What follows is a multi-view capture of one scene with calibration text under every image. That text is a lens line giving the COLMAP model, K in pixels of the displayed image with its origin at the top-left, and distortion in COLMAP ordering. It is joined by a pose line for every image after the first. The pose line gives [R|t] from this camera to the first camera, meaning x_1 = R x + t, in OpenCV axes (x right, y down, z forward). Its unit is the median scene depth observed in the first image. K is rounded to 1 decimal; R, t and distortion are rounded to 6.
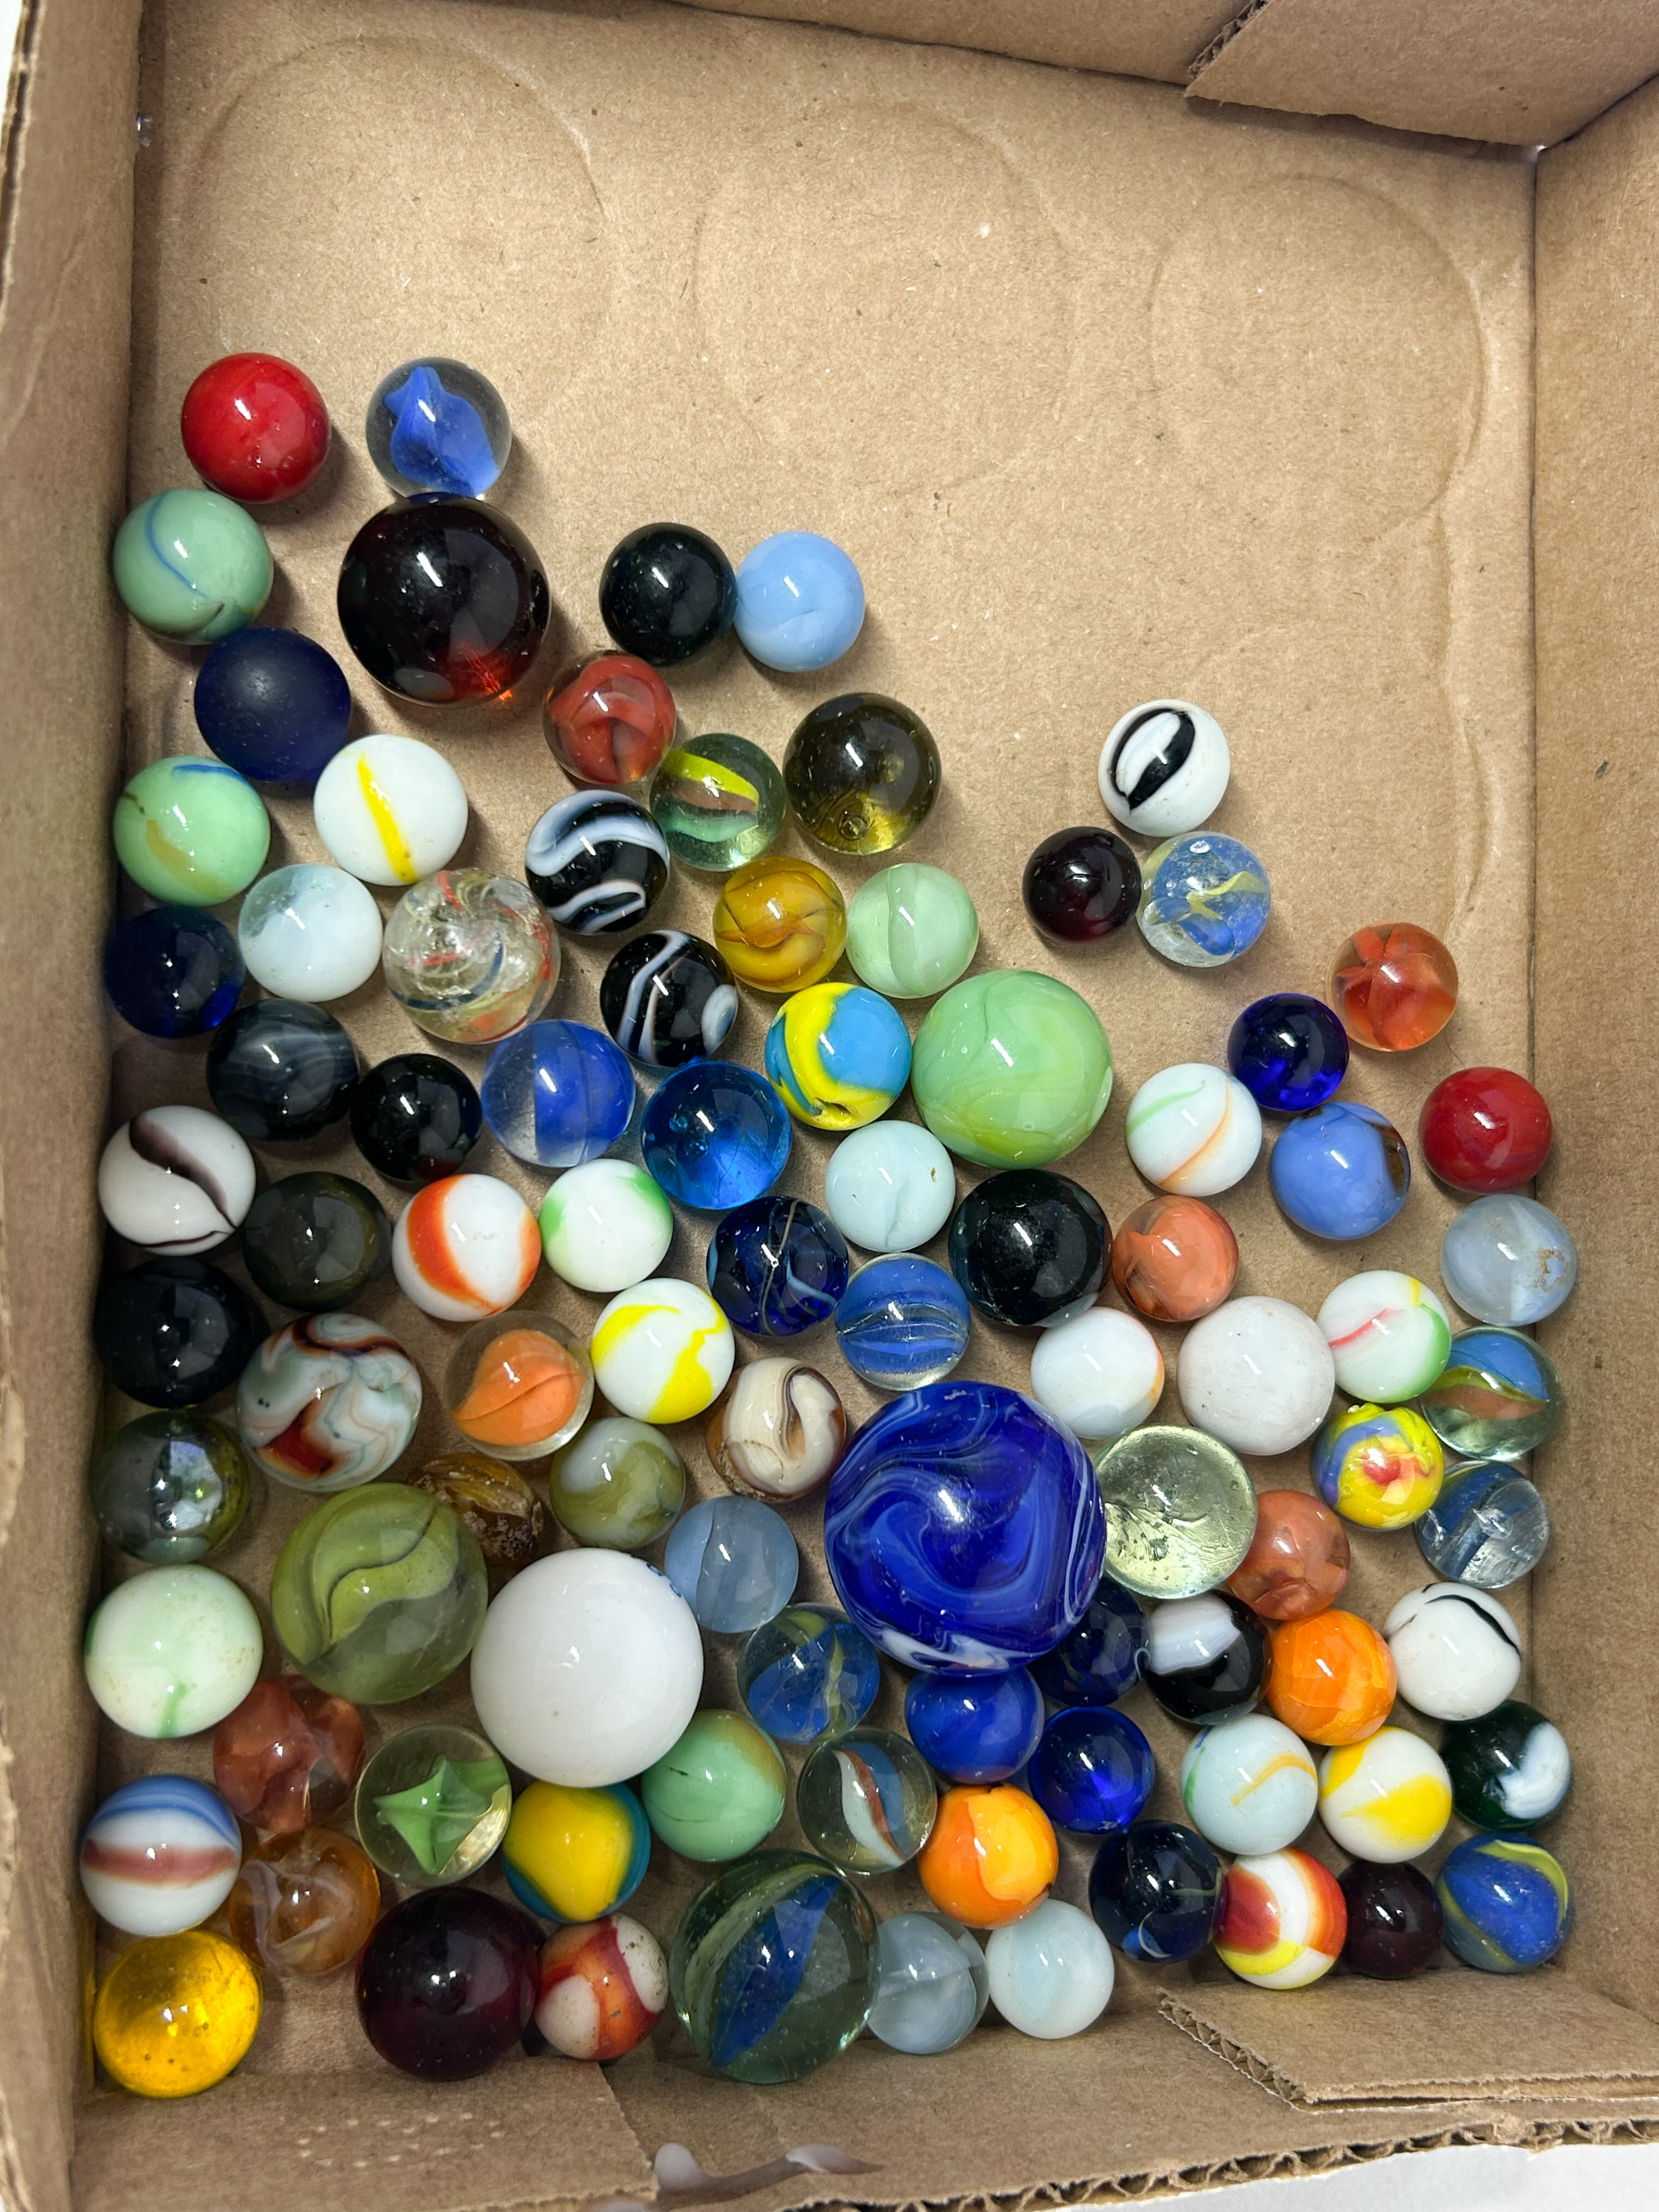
lens RADIAL K [[2208.8, 0, 835.8], [0, 2208.8, 1040.8], [0, 0, 1]] dist [0.110553, -0.372726]
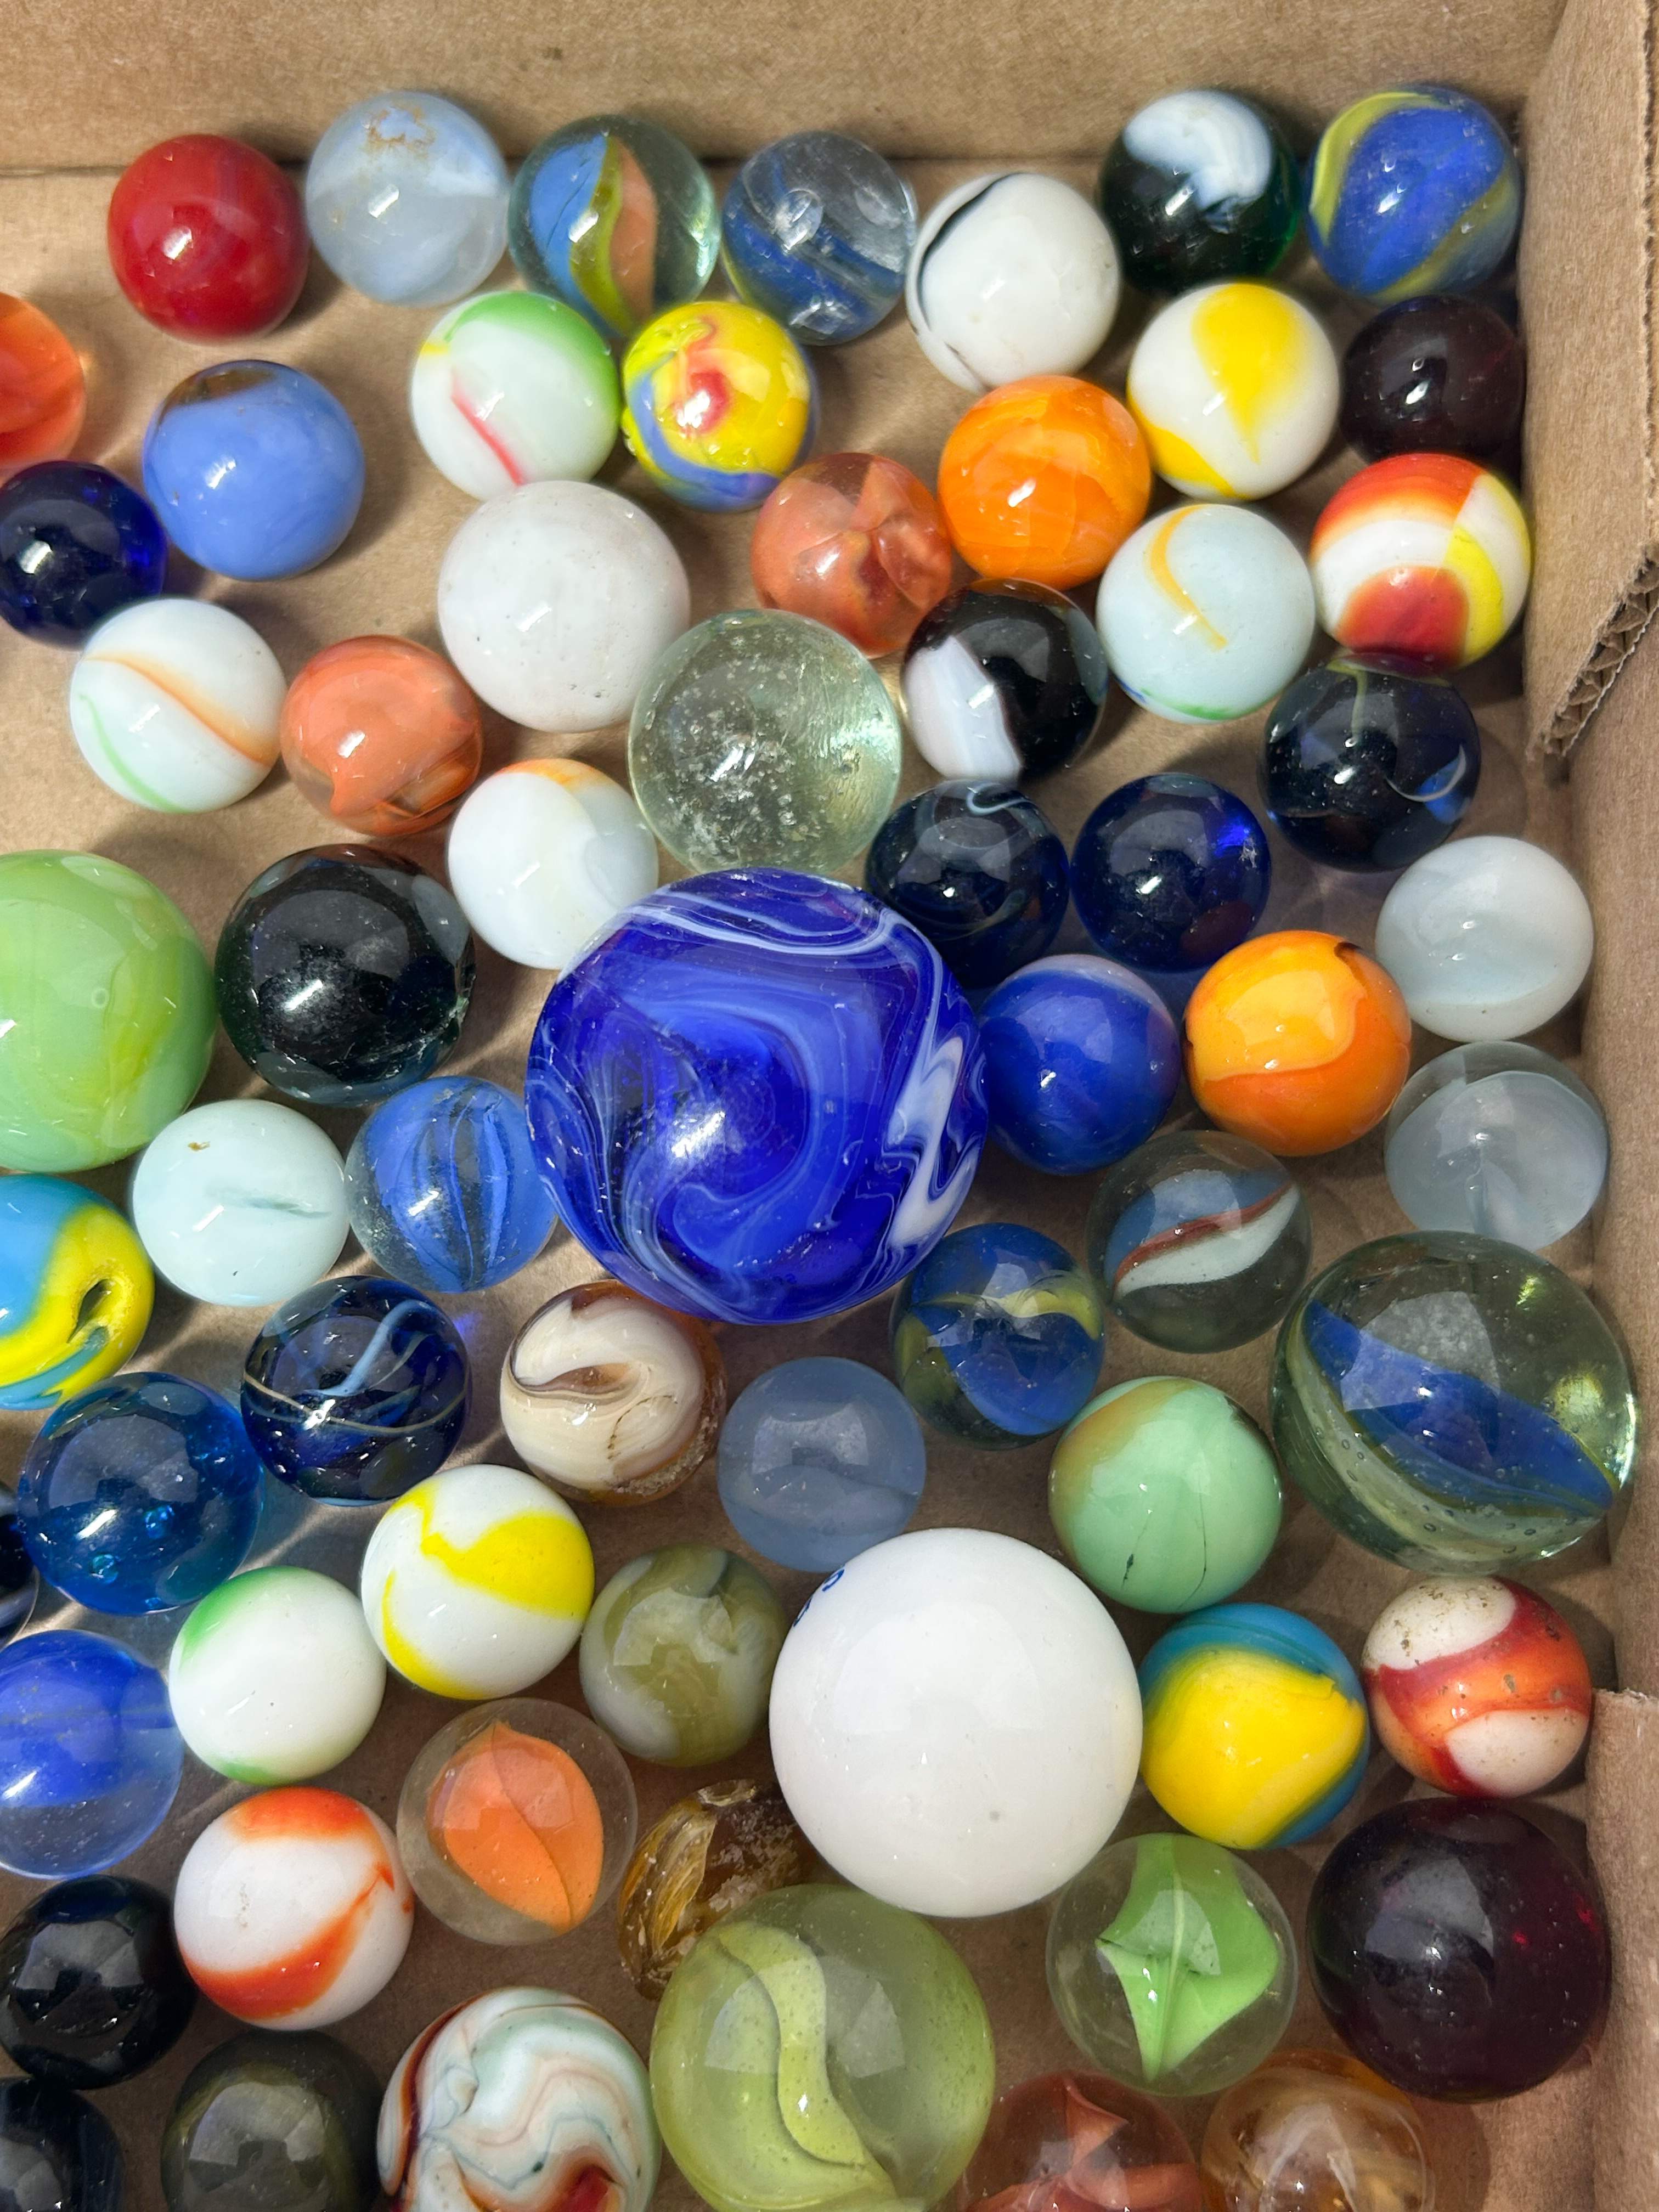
lens RADIAL K [[2208.8, 0, 835.8], [0, 2208.8, 1040.8], [0, 0, 1]] dist [0.110553, -0.372726]
pose [[-0.008886, -0.997245, -0.073646, 0.114930], [0.999960, -0.008769, -0.001904, 0.234447], [0.001253, -0.073660, 0.997283, 0.369412]]
